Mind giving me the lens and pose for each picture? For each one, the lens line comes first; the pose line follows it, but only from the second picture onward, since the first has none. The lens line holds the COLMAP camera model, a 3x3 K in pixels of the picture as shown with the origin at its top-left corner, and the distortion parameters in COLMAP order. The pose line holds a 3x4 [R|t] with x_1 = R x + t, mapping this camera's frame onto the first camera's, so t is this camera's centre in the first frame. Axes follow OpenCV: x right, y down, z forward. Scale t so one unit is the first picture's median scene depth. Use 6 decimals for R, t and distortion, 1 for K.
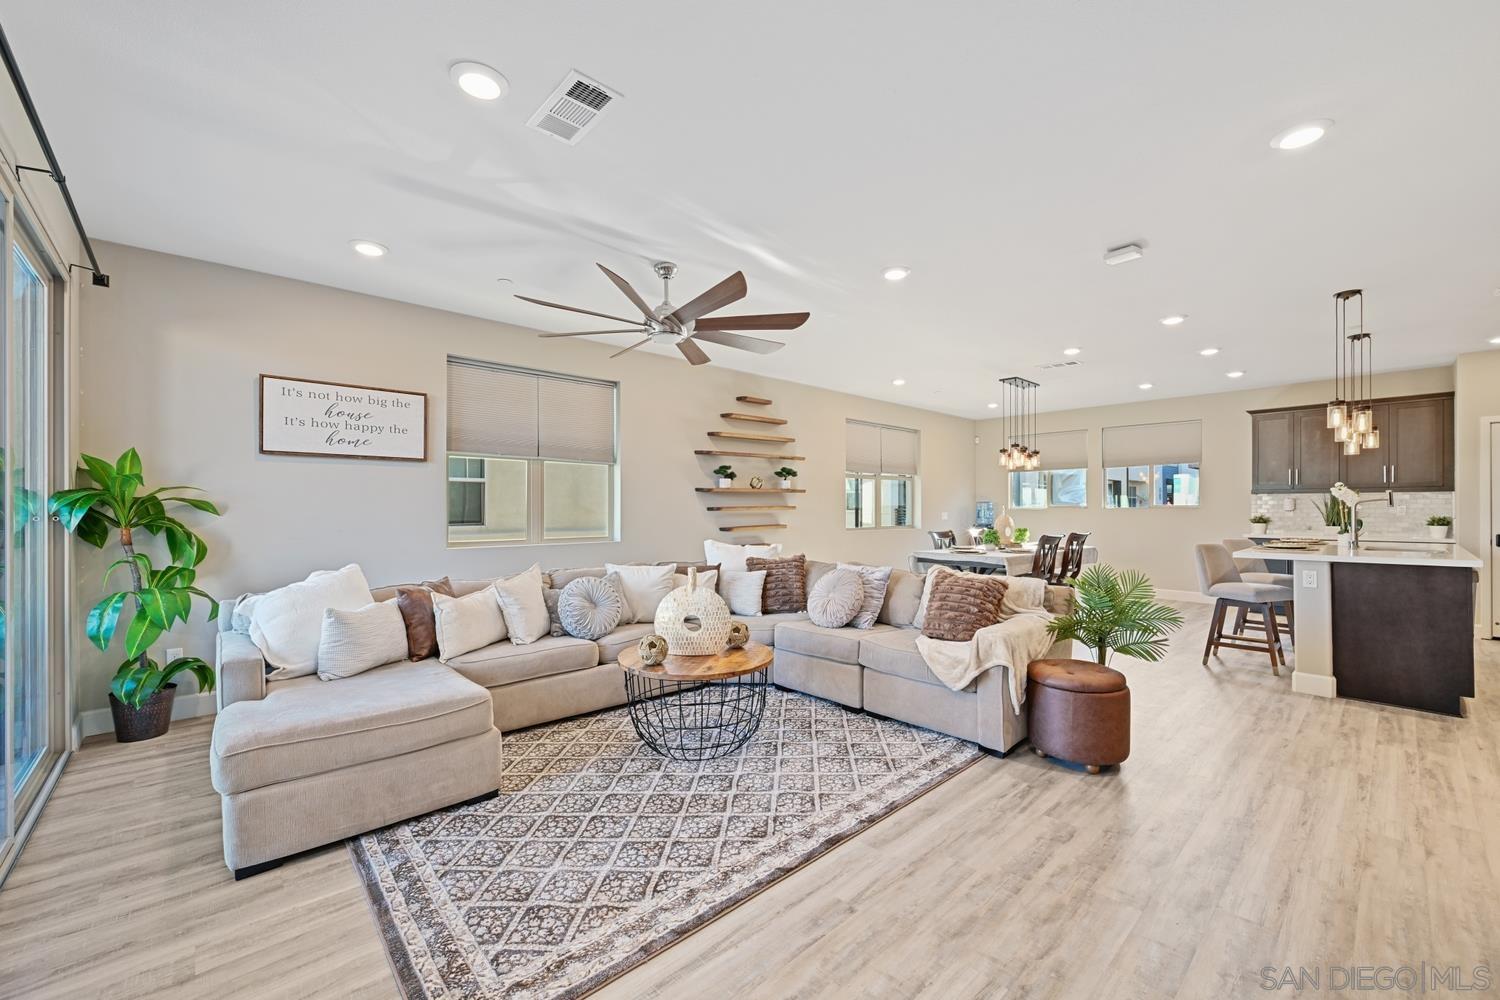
lens RADIAL K [[600.2, 0, 754.2], [0, 600.2, 505.8], [0, 0, 1]] dist [0.000584, 0.000291]
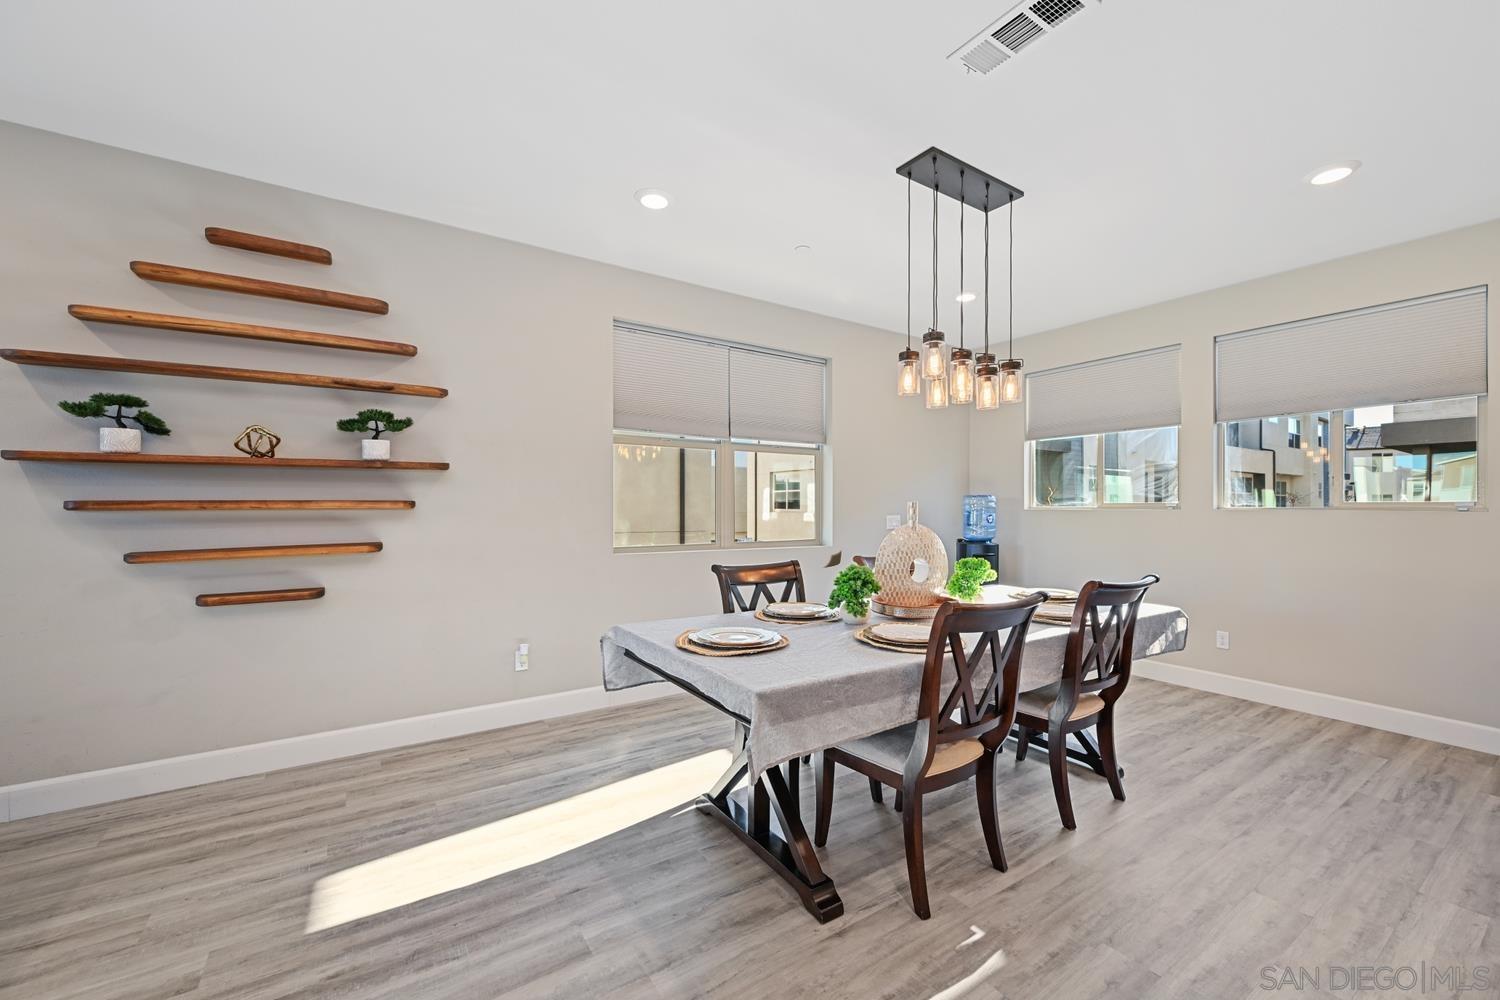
lens RADIAL K [[600.2, 0, 754.2], [0, 600.2, 505.8], [0, 0, 1]] dist [0.000584, 0.000291]
pose [[0.987708, 0.002720, -0.156287, 0.418634], [-0.002596, 0.999996, 0.000994, 0.002982], [0.156289, -0.000576, 0.987711, 0.674296]]
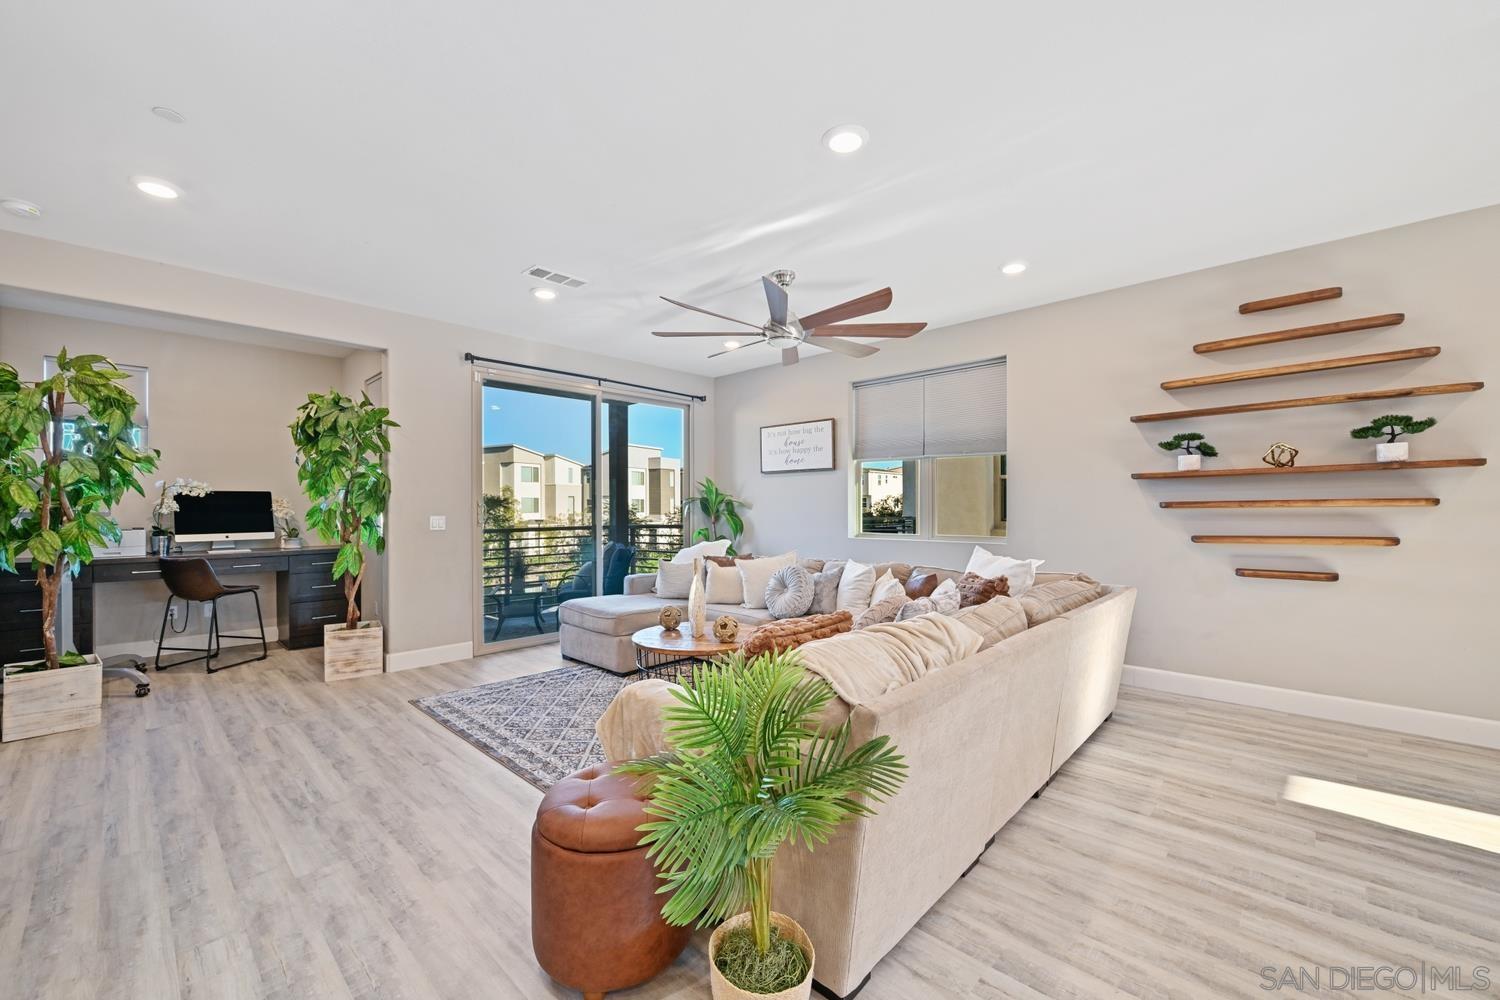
lens RADIAL K [[600.2, 0, 754.2], [0, 600.2, 505.8], [0, 0, 1]] dist [0.000584, 0.000291]
pose [[0.070021, 0.000091, -0.997546, 0.524795], [0.007699, 0.999970, 0.000632, 0.001702], [0.997516, -0.007725, 0.070018, 0.514887]]
